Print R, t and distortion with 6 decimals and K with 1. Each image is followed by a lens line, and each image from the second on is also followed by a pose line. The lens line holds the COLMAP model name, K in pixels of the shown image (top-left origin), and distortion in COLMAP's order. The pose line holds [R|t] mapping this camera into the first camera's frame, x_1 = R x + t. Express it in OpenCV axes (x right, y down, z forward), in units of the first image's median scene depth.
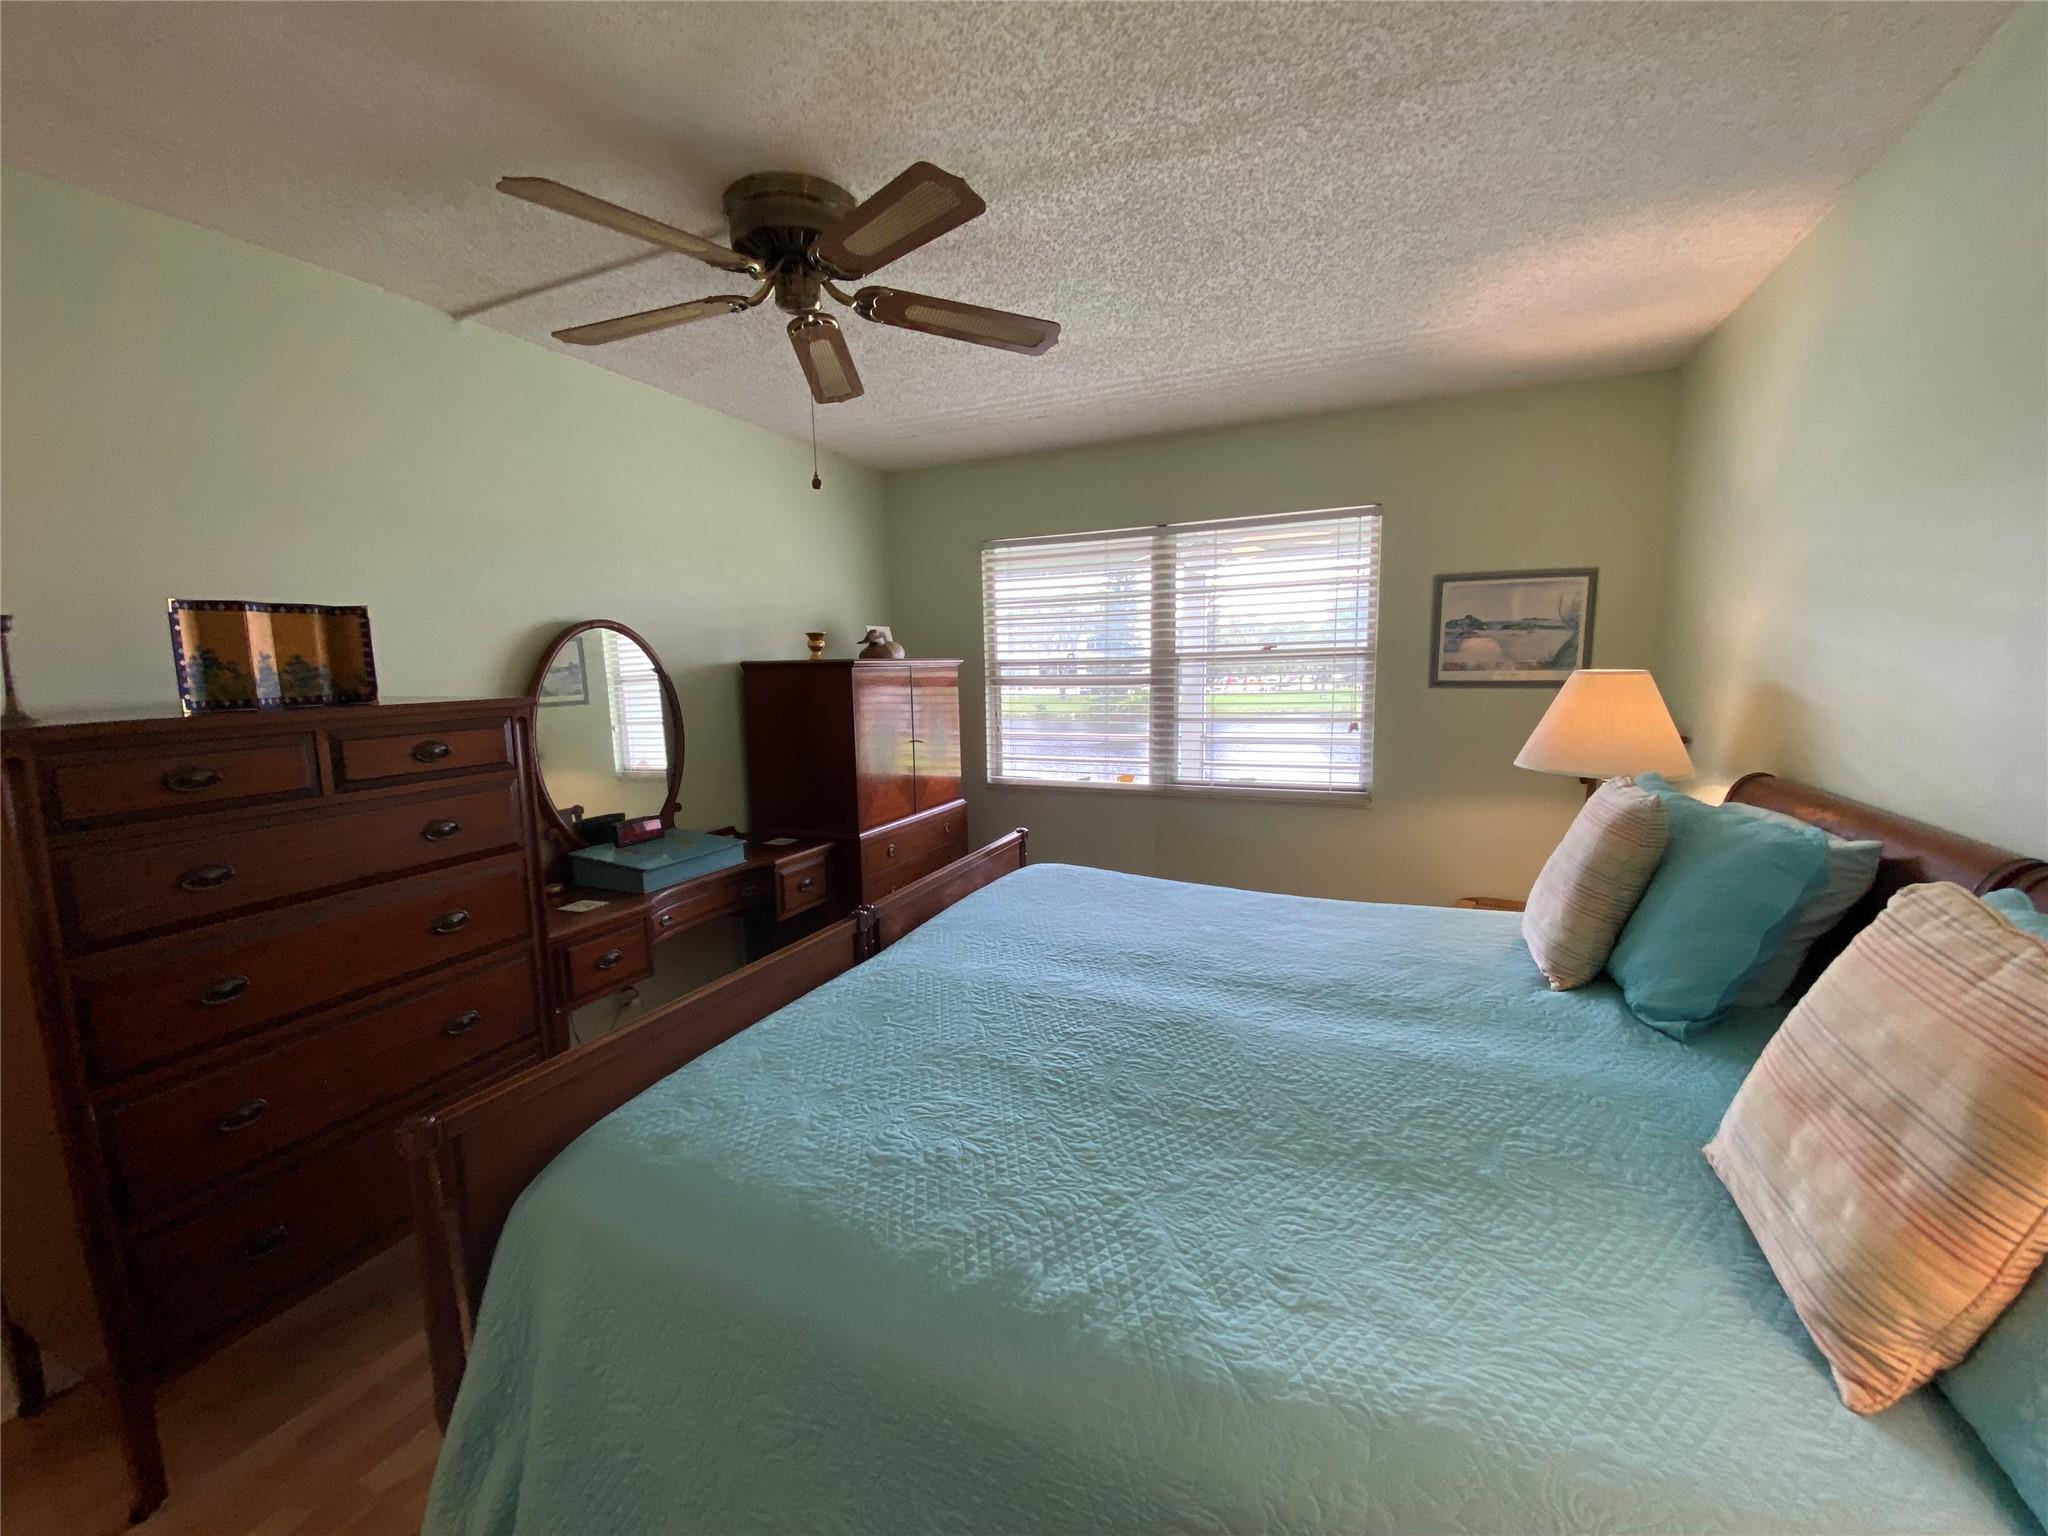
lens RADIAL K [[821.4, 0, 1016.6], [0, 821.4, 769.4], [0, 0, 1]] dist [0.021572, -0.023564]
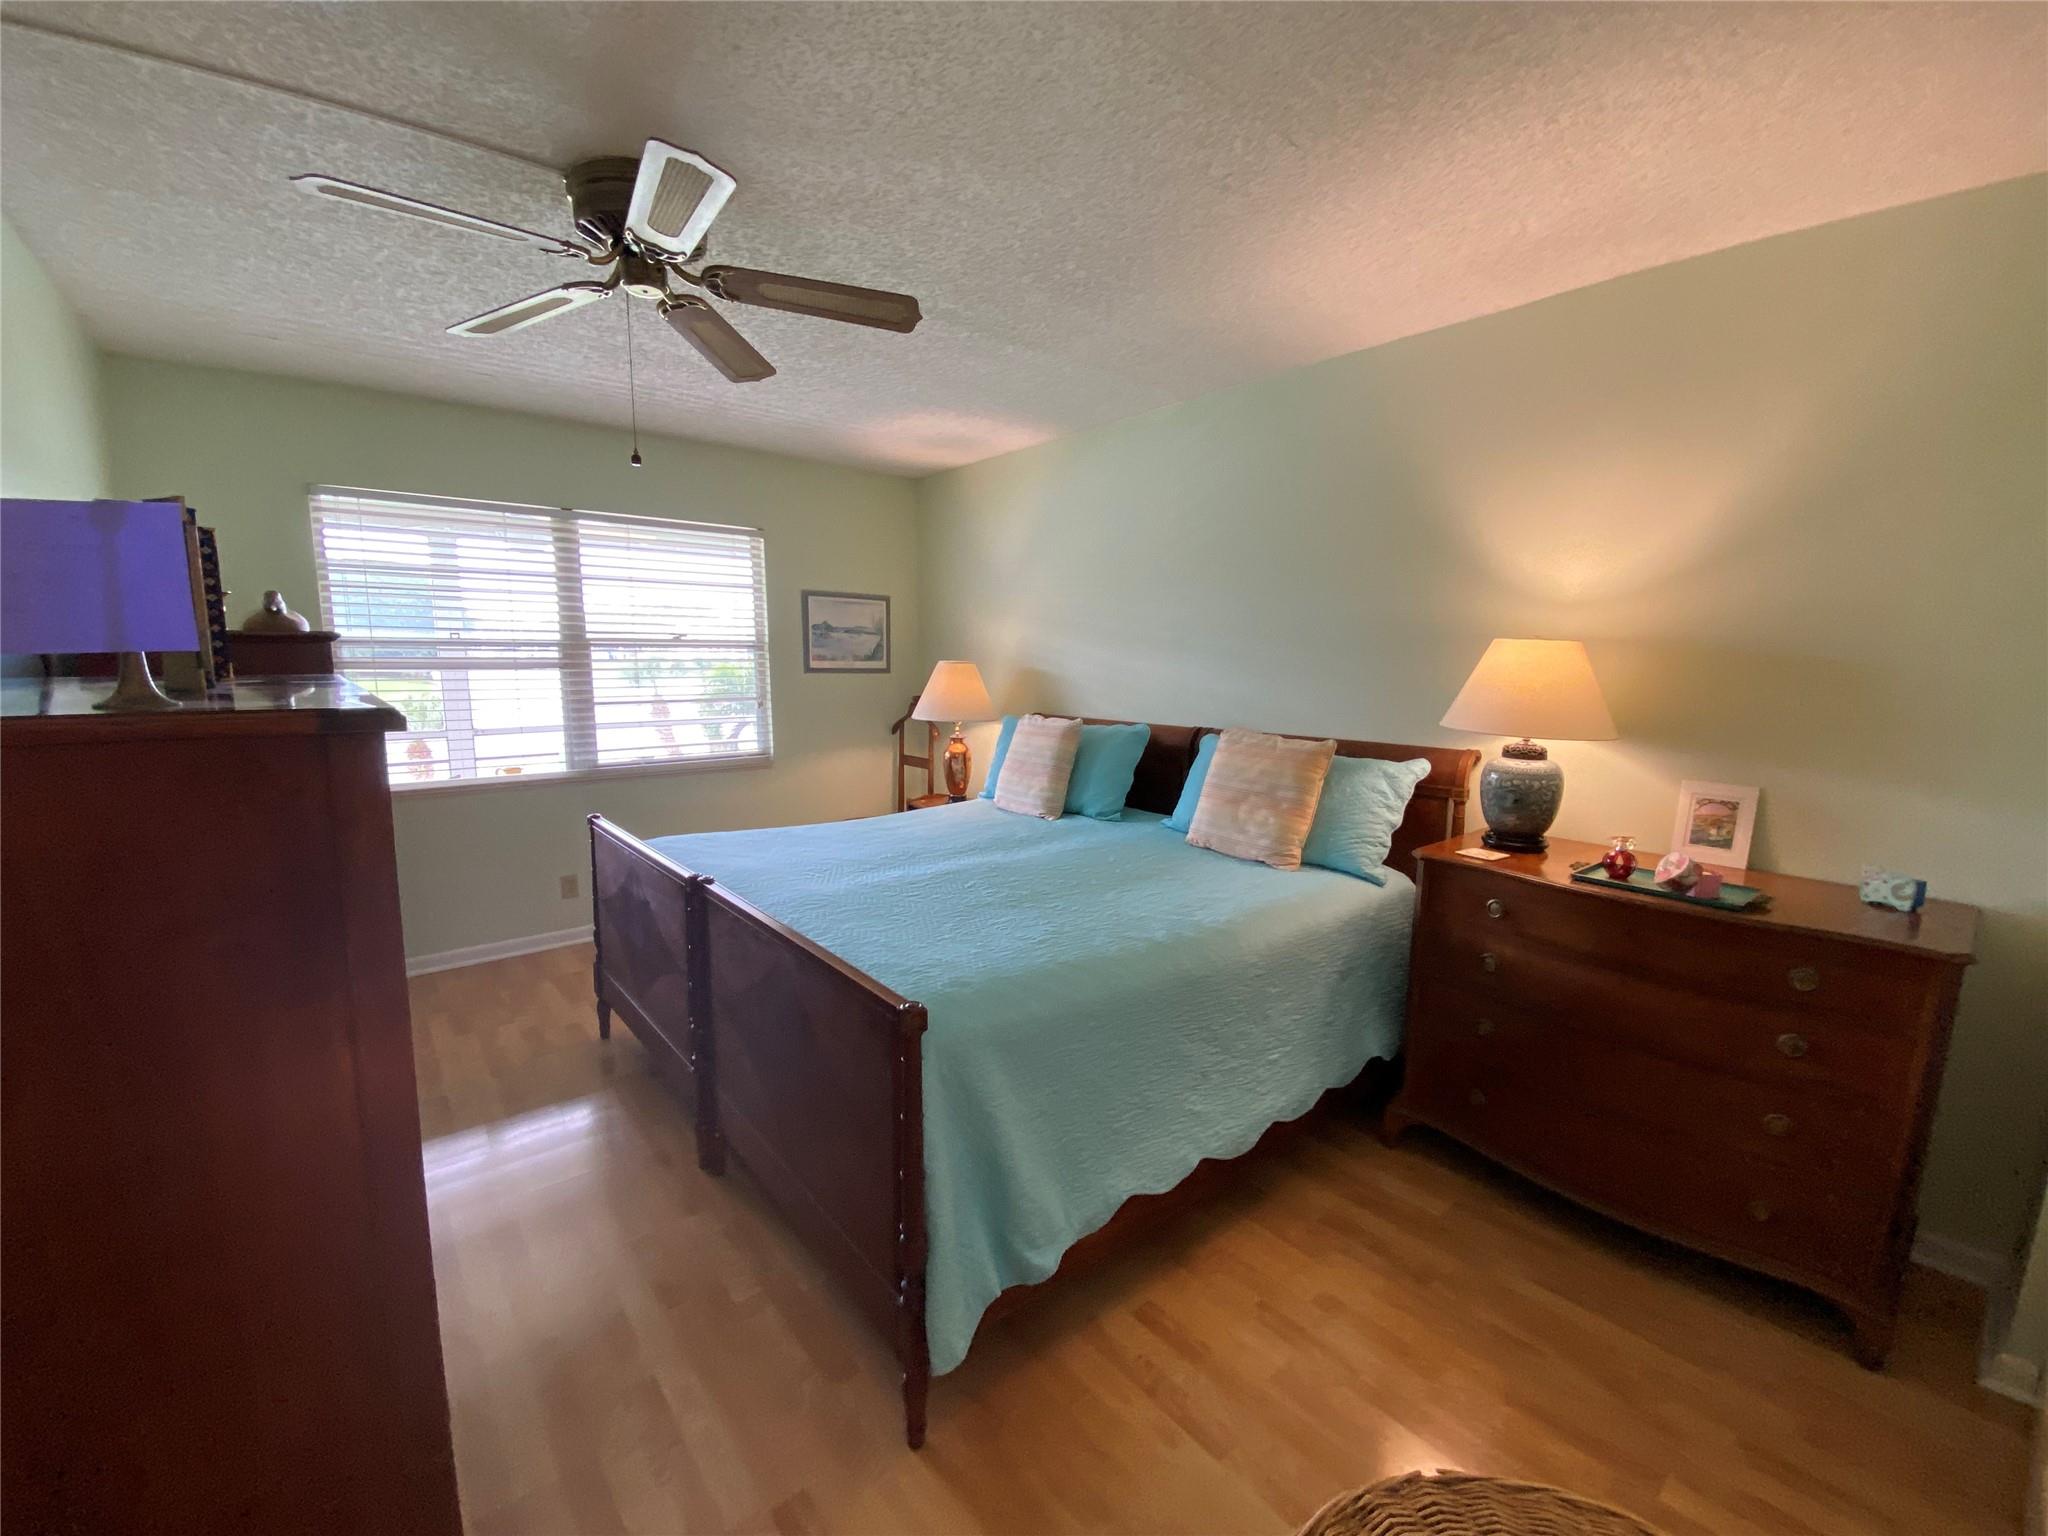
lens RADIAL K [[821.4, 0, 1016.6], [0, 821.4, 769.4], [0, 0, 1]] dist [0.021572, -0.023564]
pose [[0.439437, -0.099916, 0.892699, -0.584133], [0.094694, 0.993410, 0.064575, 0.004209], [-0.893268, 0.056157, 0.446003, 0.099272]]
